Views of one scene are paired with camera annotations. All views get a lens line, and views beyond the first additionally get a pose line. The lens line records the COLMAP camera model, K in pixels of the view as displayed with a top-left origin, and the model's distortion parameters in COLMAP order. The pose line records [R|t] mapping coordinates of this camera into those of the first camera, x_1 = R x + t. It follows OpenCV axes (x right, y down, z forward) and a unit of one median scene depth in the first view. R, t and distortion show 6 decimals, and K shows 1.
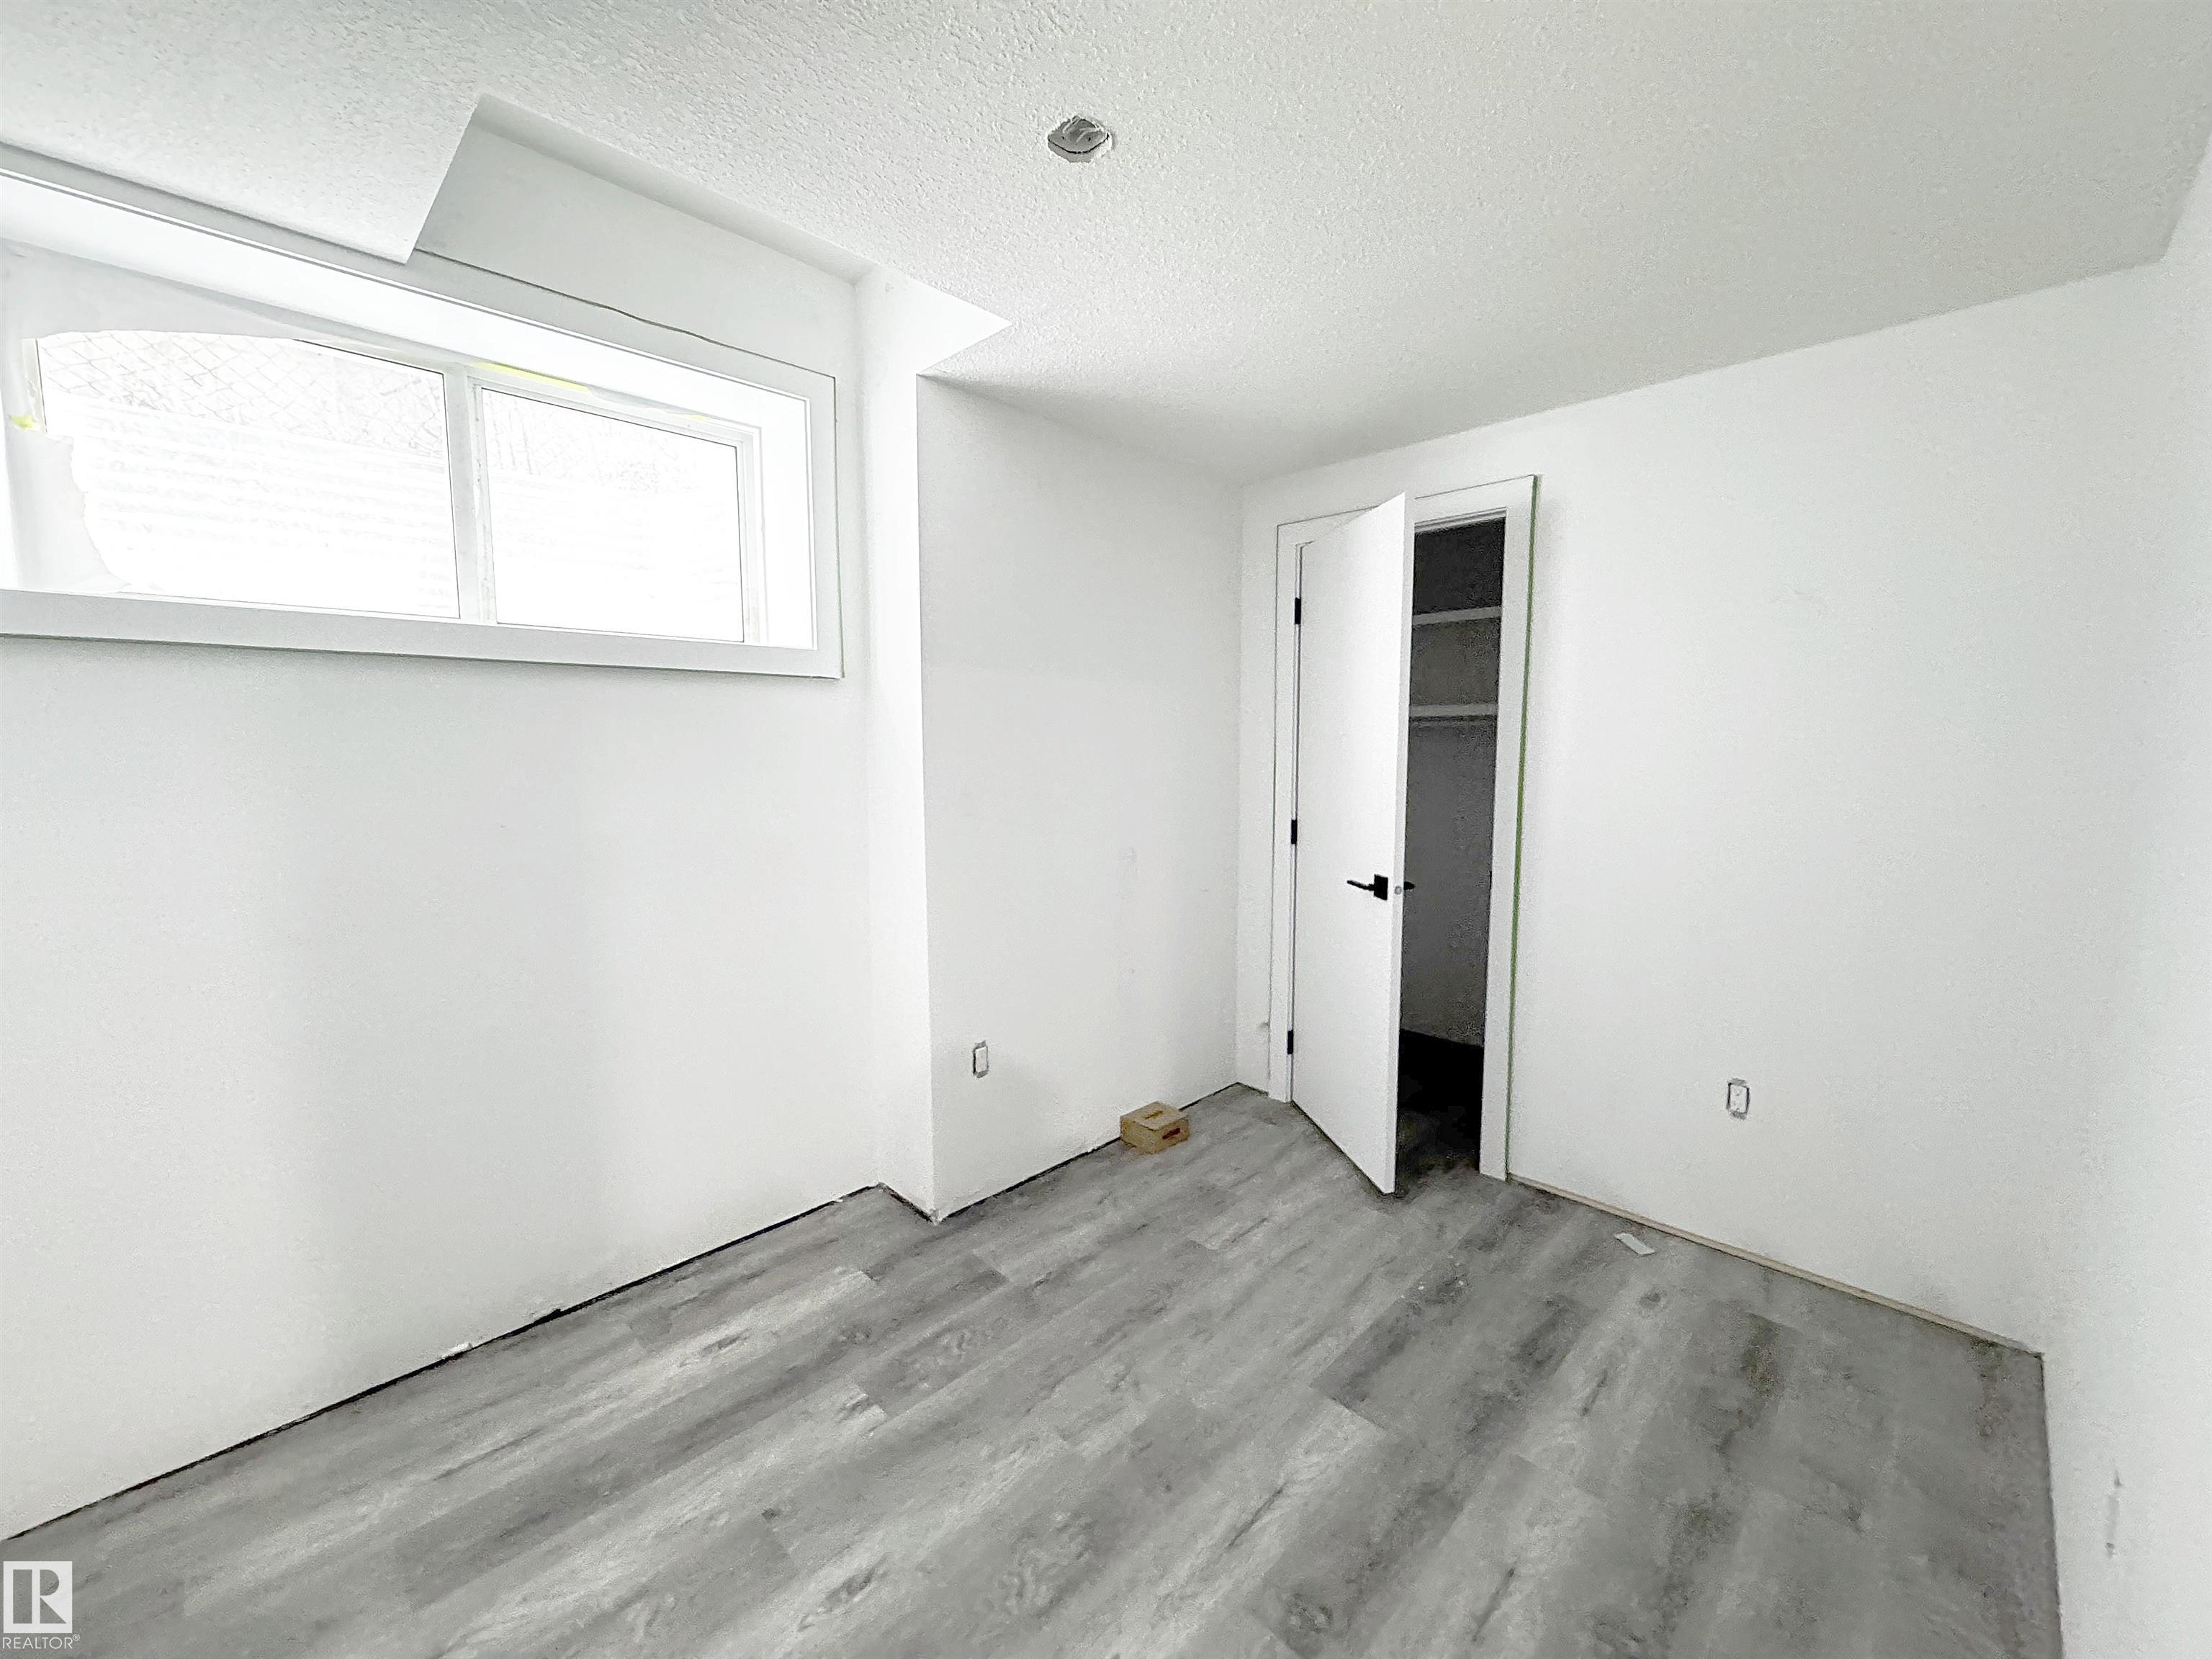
lens RADIAL K [[888.1, 0, 1106.5], [0, 888.1, 826.2], [0, 0, 1]] dist [0.003063, 0.000310]
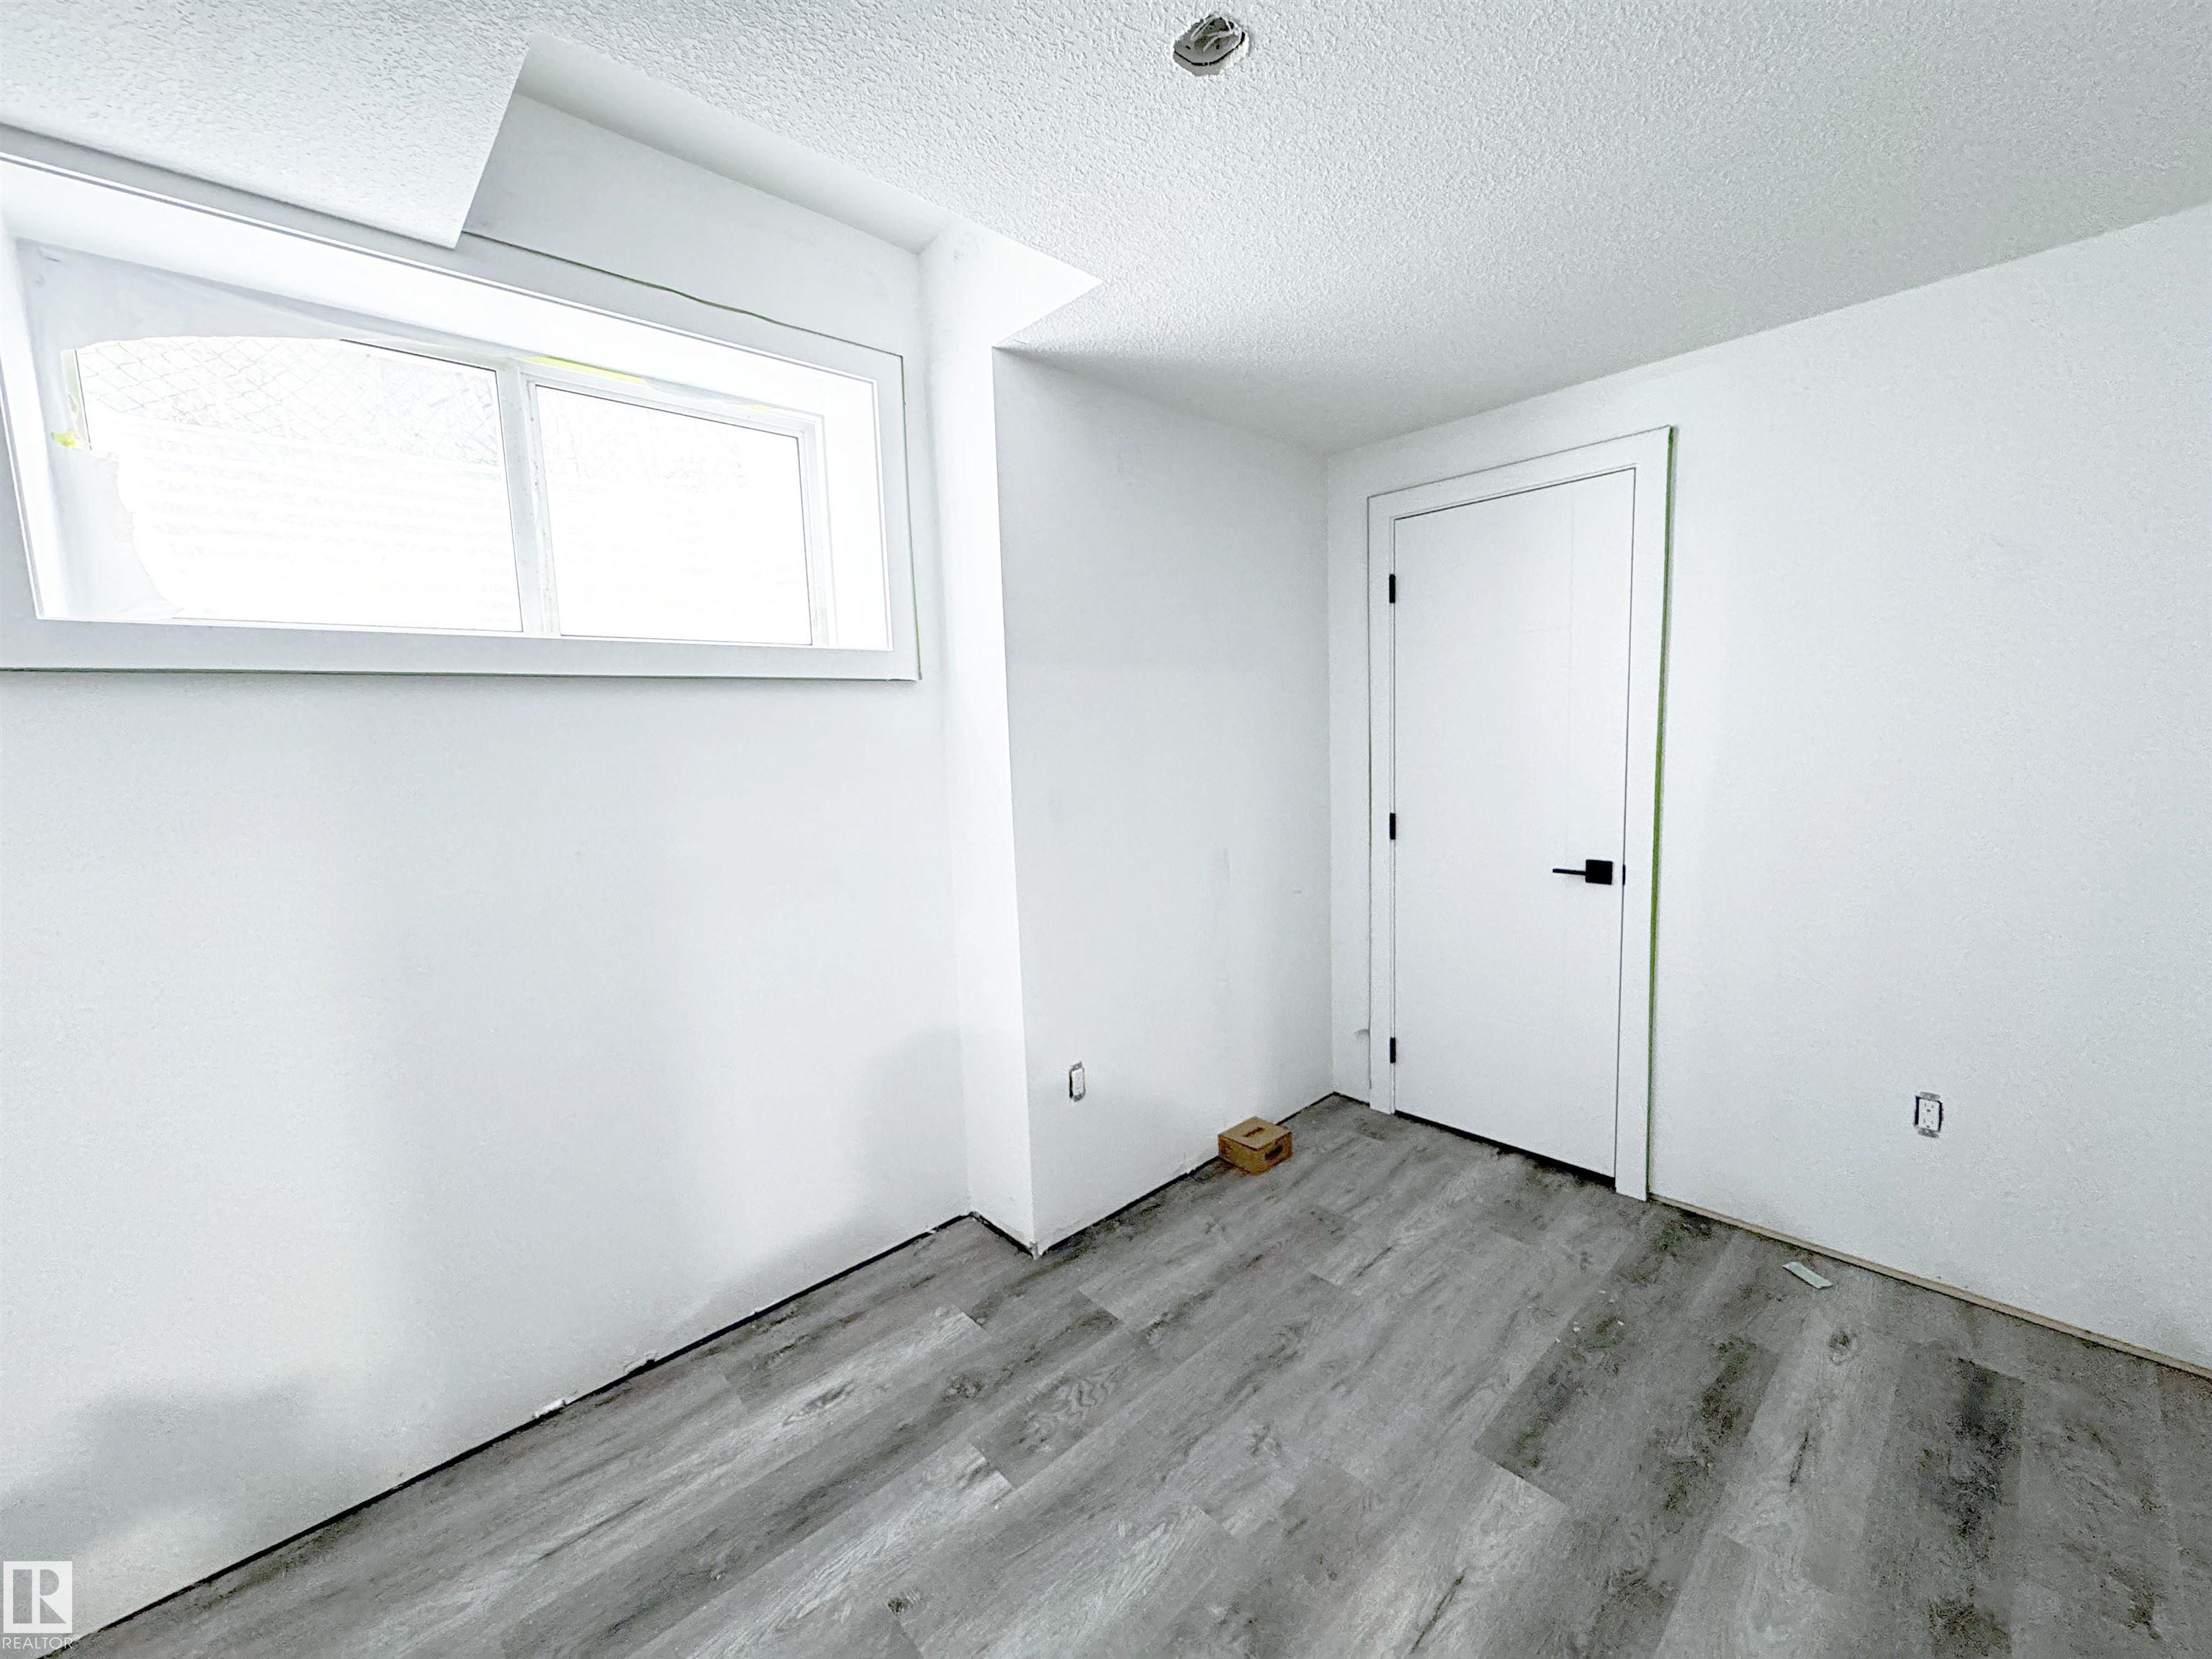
lens RADIAL K [[888.1, 0, 1105.9], [0, 888.1, 828.4], [0, 0, 1]] dist [0.003063, 0.000310]
pose [[0.998680, -0.029122, -0.042312, -0.080801], [0.029750, 0.999455, 0.014290, -0.022138], [0.041873, -0.015530, 0.999002, 0.087068]]
